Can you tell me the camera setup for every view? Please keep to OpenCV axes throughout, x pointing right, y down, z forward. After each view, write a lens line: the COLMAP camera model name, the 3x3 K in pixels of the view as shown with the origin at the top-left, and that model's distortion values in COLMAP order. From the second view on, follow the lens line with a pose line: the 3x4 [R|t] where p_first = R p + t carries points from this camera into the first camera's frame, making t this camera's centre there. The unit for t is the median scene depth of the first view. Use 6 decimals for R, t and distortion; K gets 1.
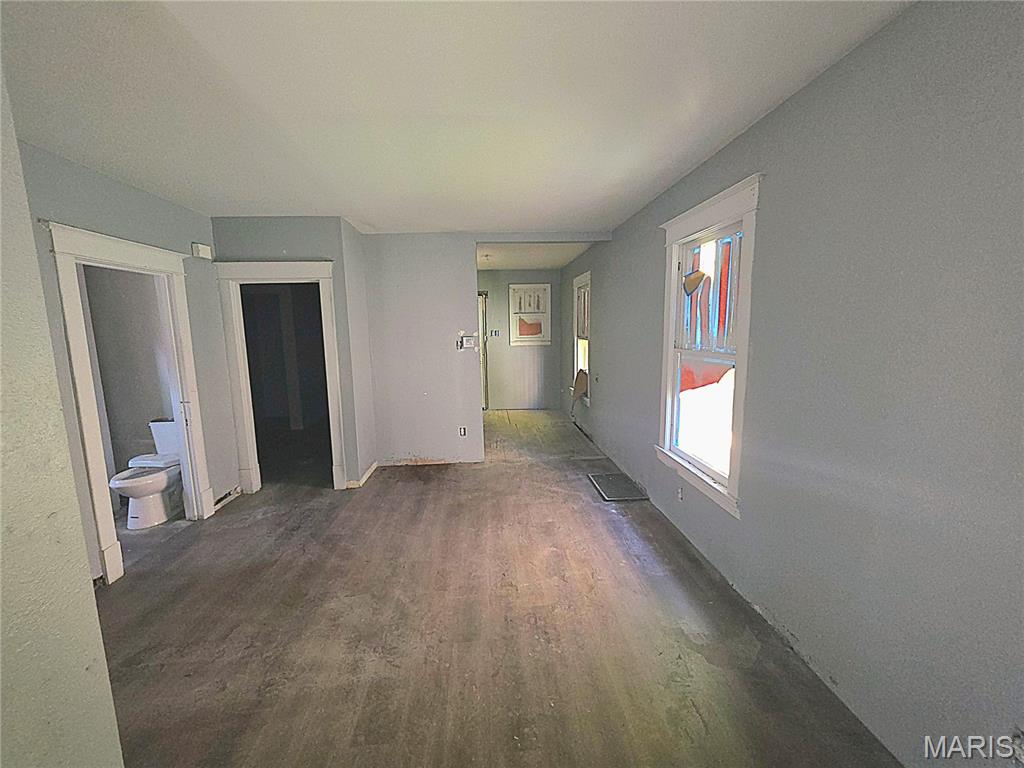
lens RADIAL K [[413.0, 0, 511.3], [0, 413.0, 383.8], [0, 0, 1]] dist [0.000365, 0.000026]
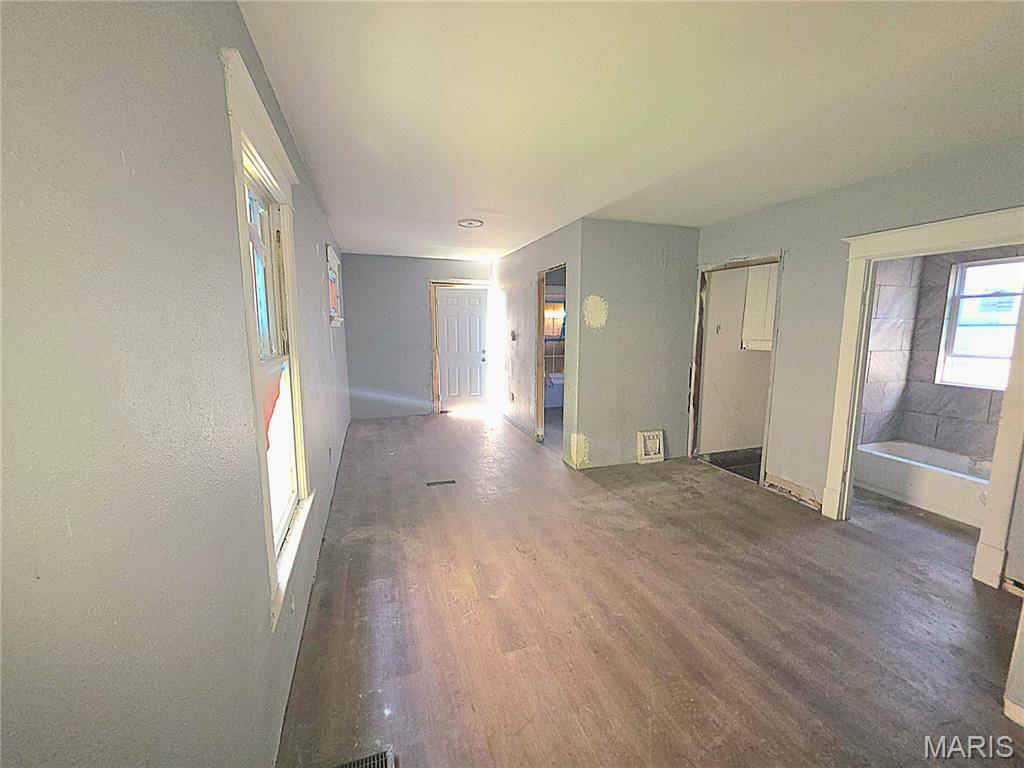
lens RADIAL K [[413.0, 0, 511.1], [0, 413.0, 382.5], [0, 0, 1]] dist [0.000365, 0.000026]
pose [[-0.965710, 0.051760, -0.254412, 0.245499], [-0.020111, 0.962067, 0.272069, -0.215274], [0.258843, 0.267857, -0.928037, 1.590757]]
